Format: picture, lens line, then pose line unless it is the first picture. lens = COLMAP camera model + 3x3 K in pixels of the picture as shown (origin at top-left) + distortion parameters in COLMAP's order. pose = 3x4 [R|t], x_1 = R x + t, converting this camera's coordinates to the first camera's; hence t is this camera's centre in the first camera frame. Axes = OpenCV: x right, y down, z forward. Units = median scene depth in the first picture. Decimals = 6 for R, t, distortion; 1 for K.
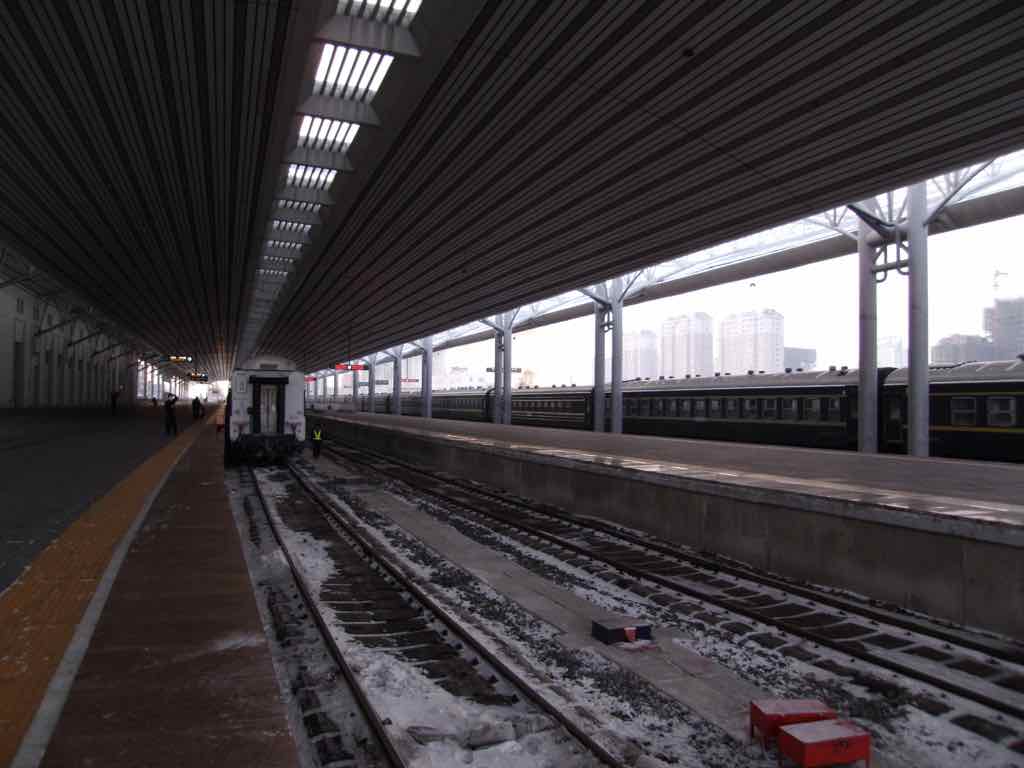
lens RADIAL K [[811.7, 0, 506.5], [0, 811.7, 384.9], [0, 0, 1]] dist [-0.108069, 0.082150]
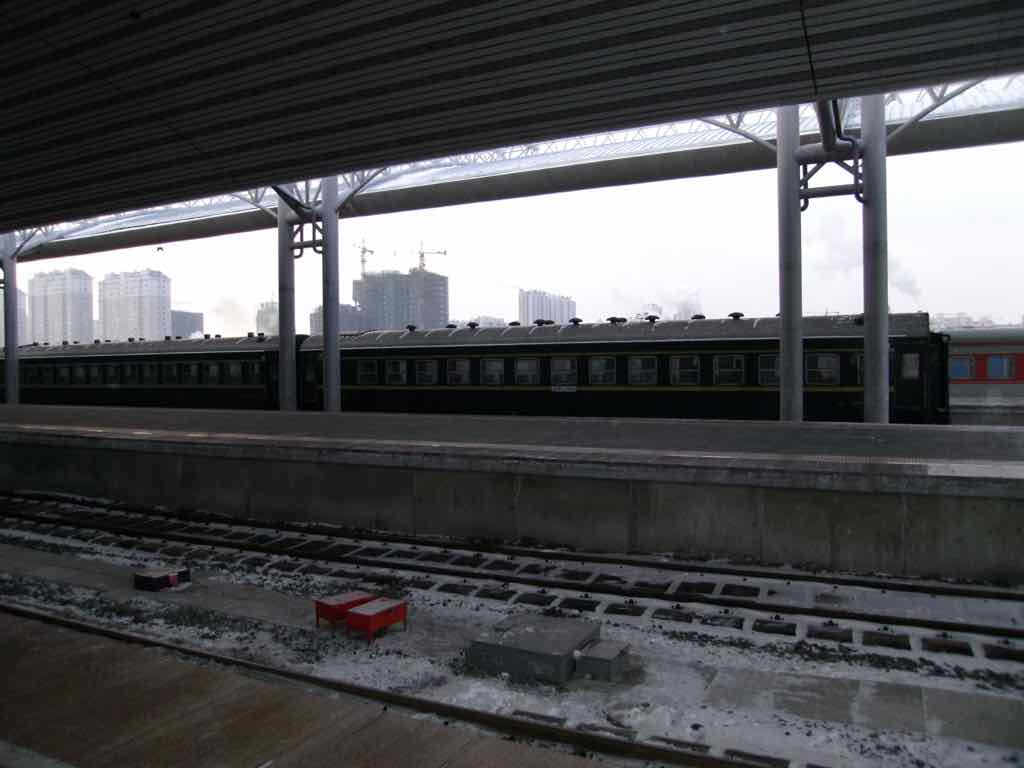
lens RADIAL K [[811.7, 0, 516.4], [0, 811.7, 384.2], [0, 0, 1]] dist [-0.108069, 0.082150]
pose [[0.733788, -0.030586, 0.678690, -0.195300], [0.000461, 0.999008, 0.044523, -0.006999], [-0.679378, -0.032358, 0.733074, -0.100453]]
